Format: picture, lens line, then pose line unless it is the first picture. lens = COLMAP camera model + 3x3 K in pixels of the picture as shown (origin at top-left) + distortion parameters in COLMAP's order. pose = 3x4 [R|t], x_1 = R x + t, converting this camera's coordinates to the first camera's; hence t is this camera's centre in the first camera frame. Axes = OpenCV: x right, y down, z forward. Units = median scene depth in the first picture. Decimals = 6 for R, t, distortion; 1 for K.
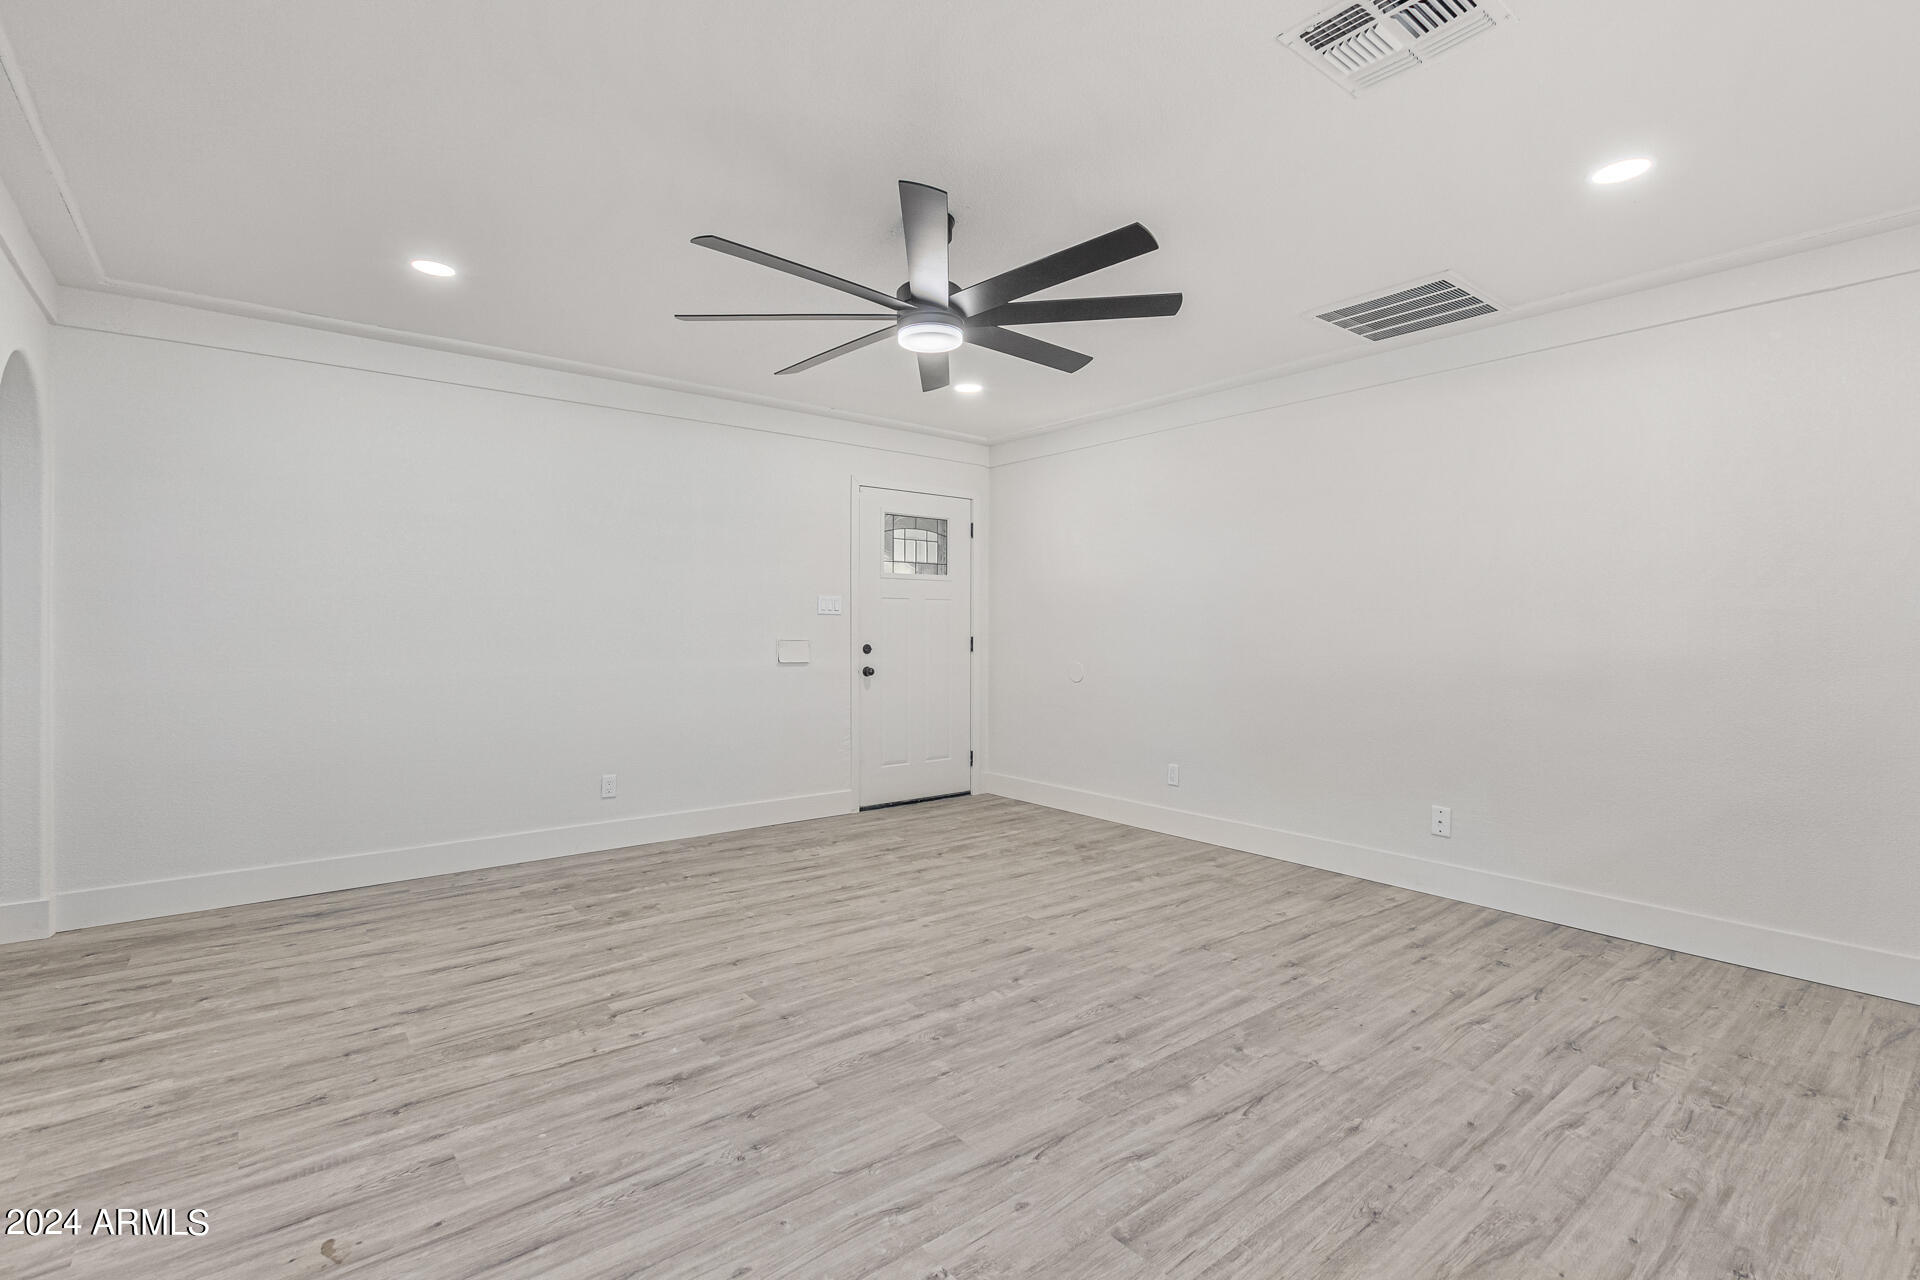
lens RADIAL K [[881.7, 0, 970.6], [0, 881.7, 639.3], [0, 0, 1]] dist [0.013643, -0.006343]
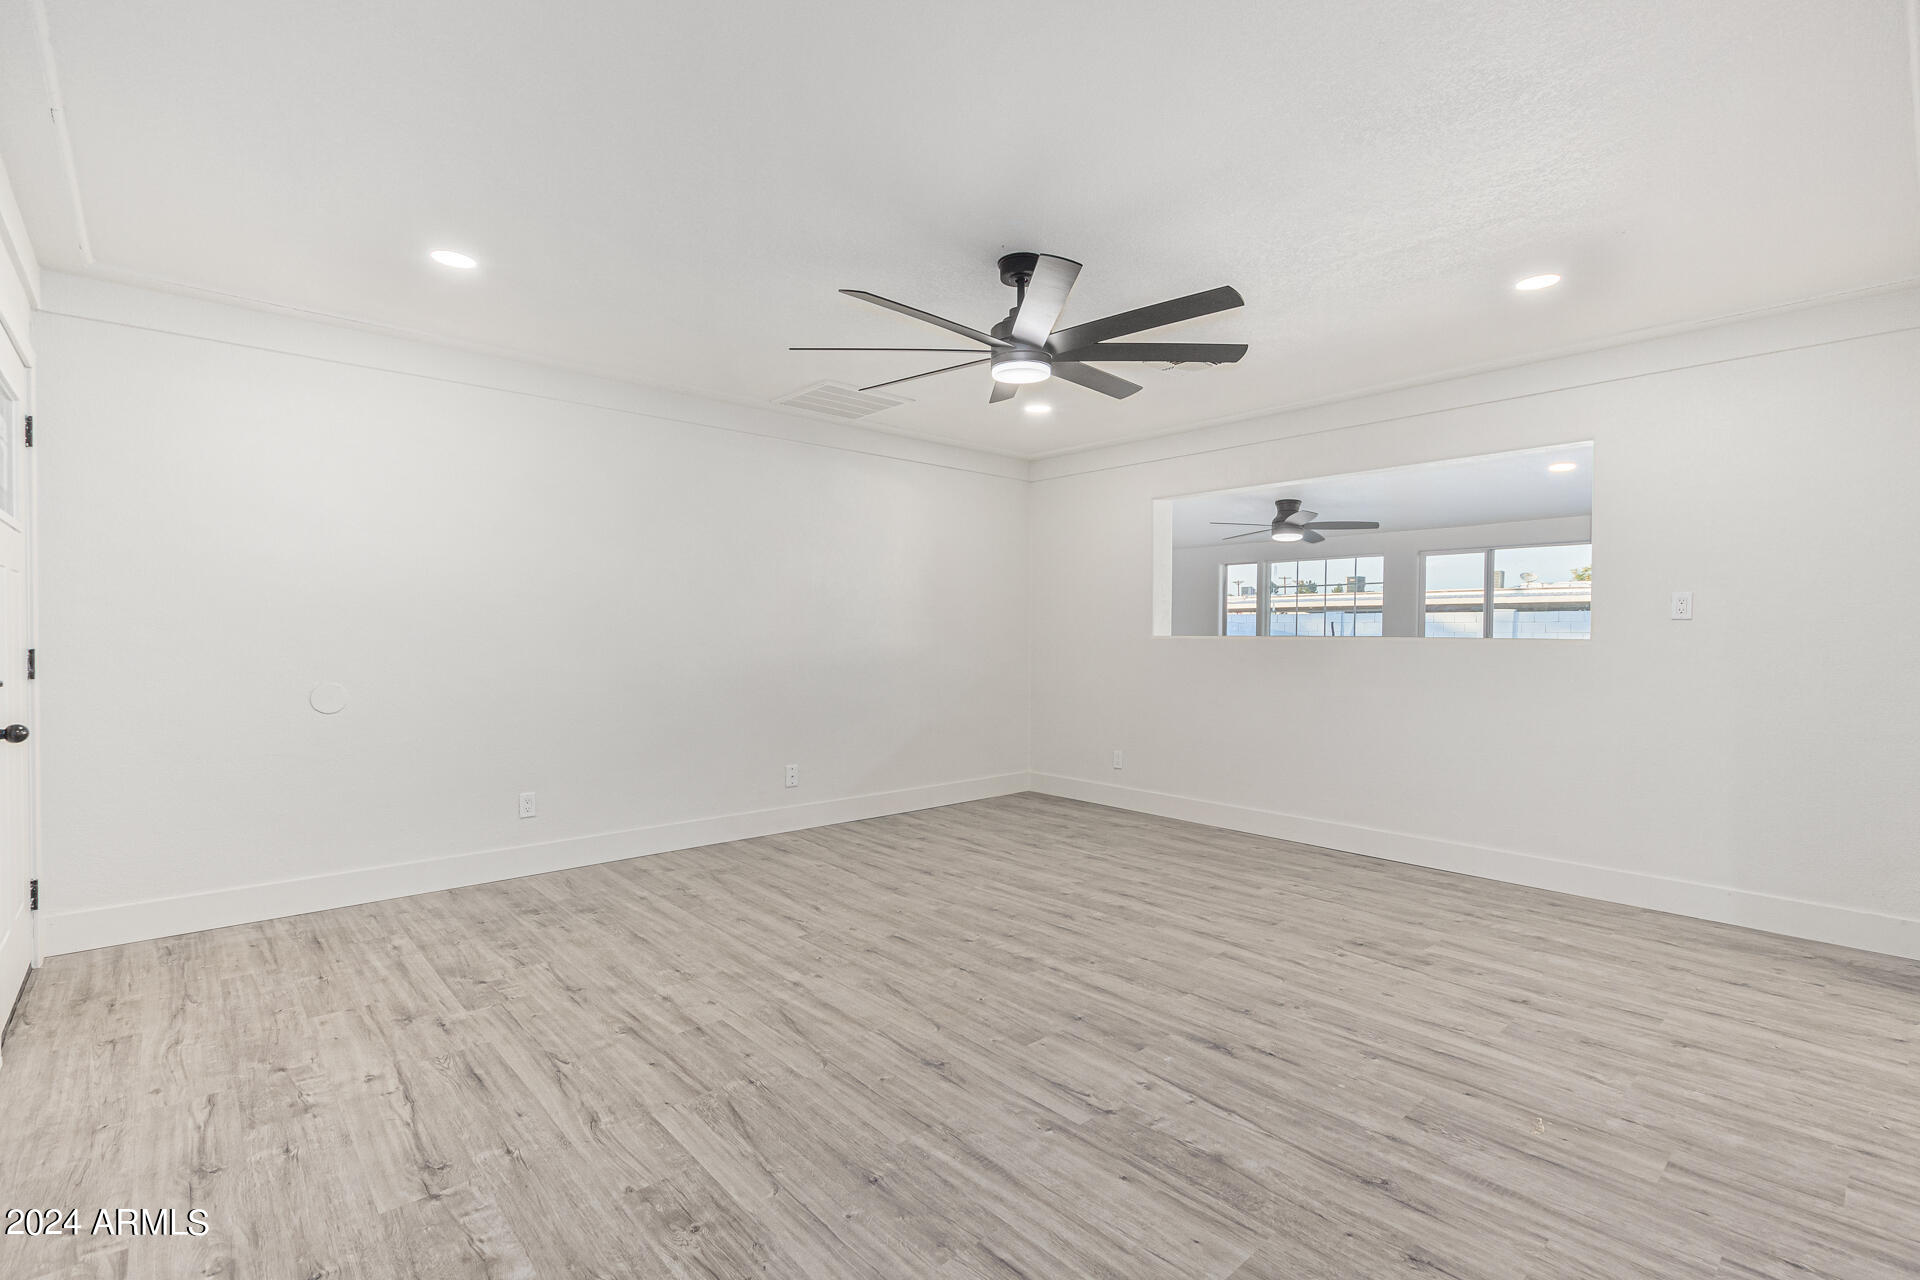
lens RADIAL K [[881.7, 0, 970.6], [0, 881.7, 639.3], [0, 0, 1]] dist [0.013643, -0.006343]
pose [[-0.052965, -0.009606, 0.998550, -1.079501], [0.006987, 0.999926, 0.009989, -0.018206], [-0.998572, 0.007506, -0.052894, 1.042087]]
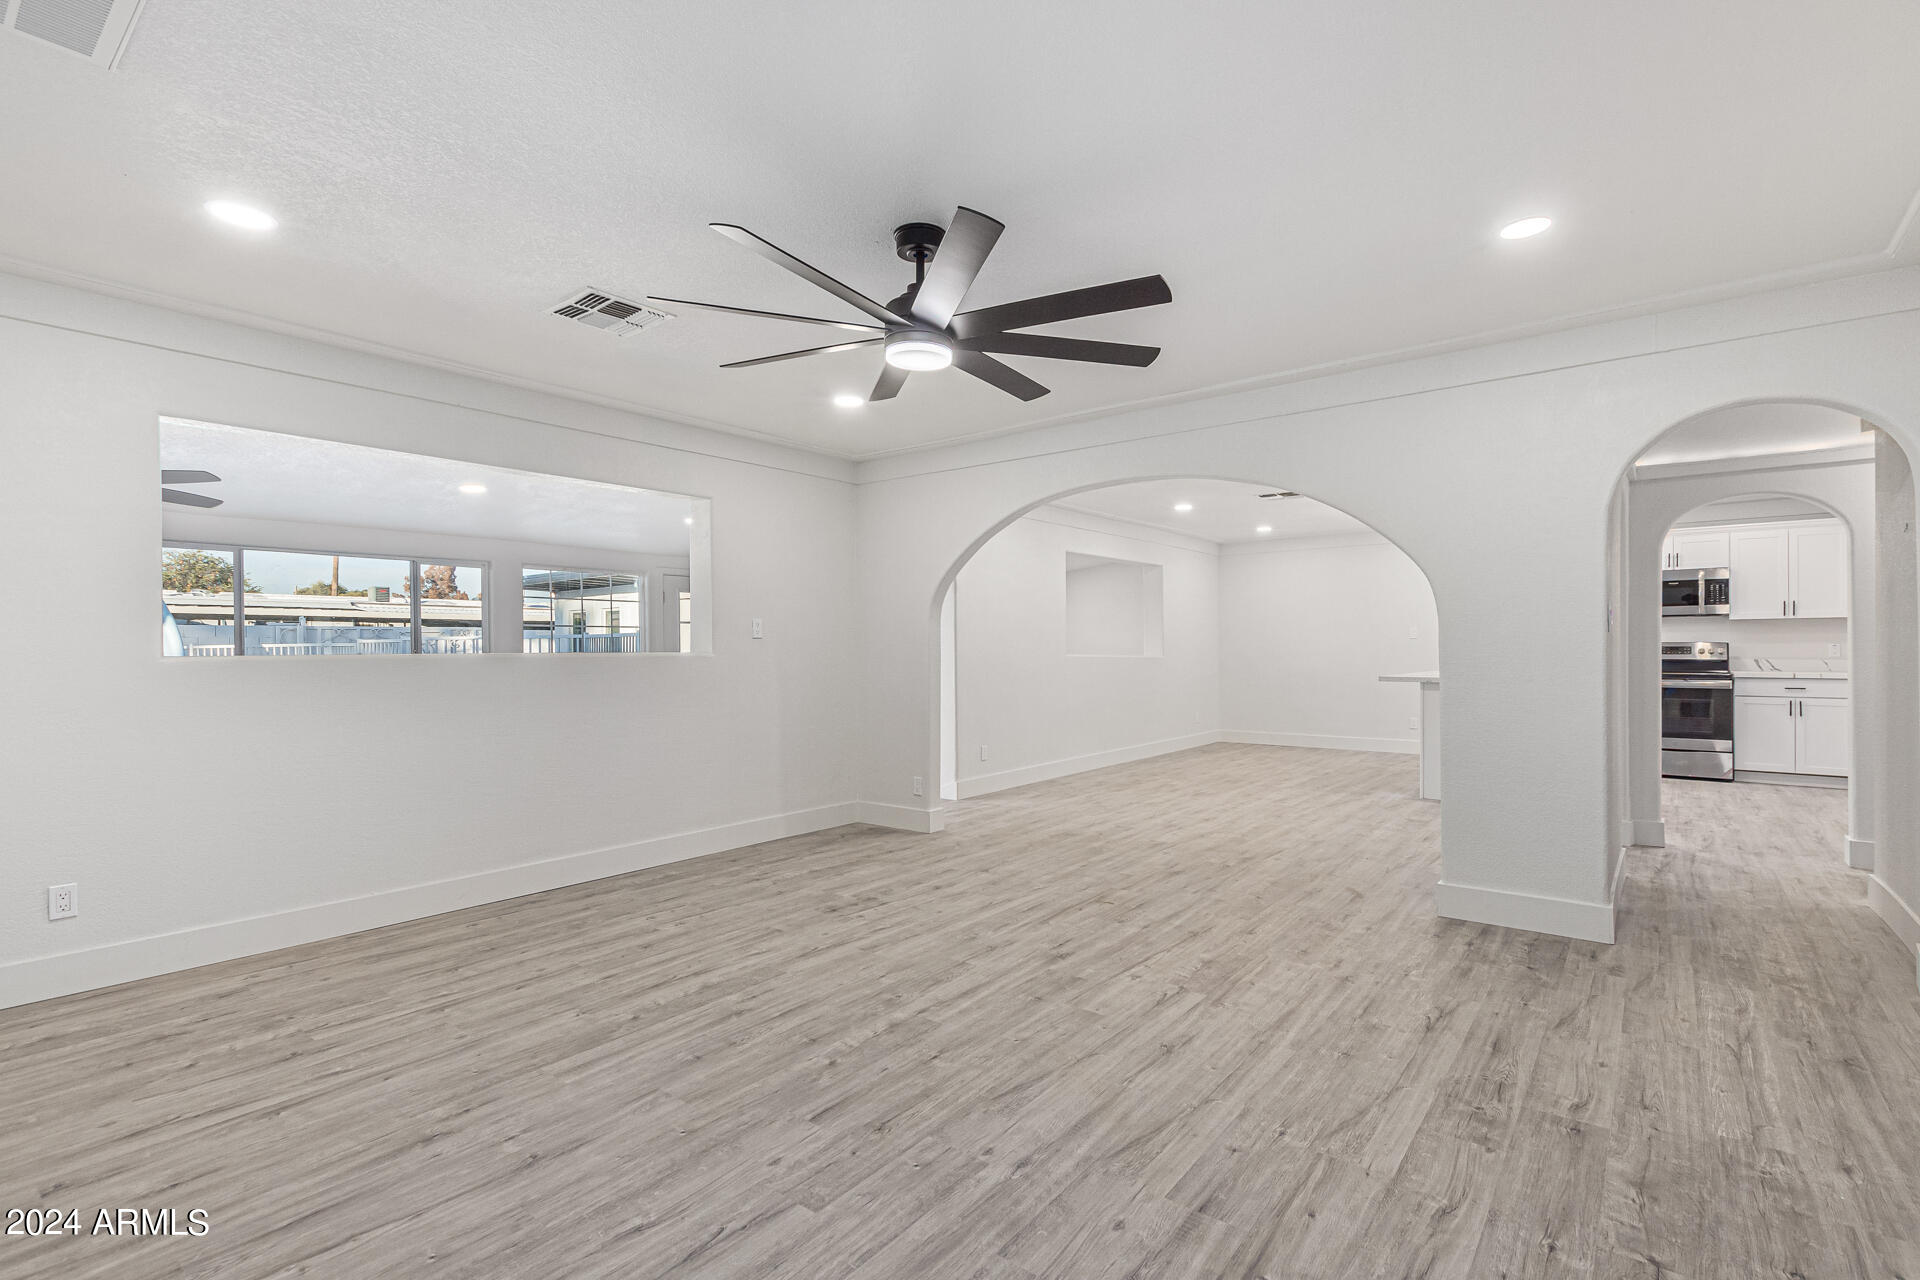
lens RADIAL K [[881.7, 0, 970.6], [0, 881.7, 639.3], [0, 0, 1]] dist [0.013643, -0.006343]
pose [[-0.975277, -0.000986, -0.220983, 0.109377], [-0.000972, 1.000000, -0.000174, -0.026523], [0.220983, 0.000045, -0.975278, 1.844728]]
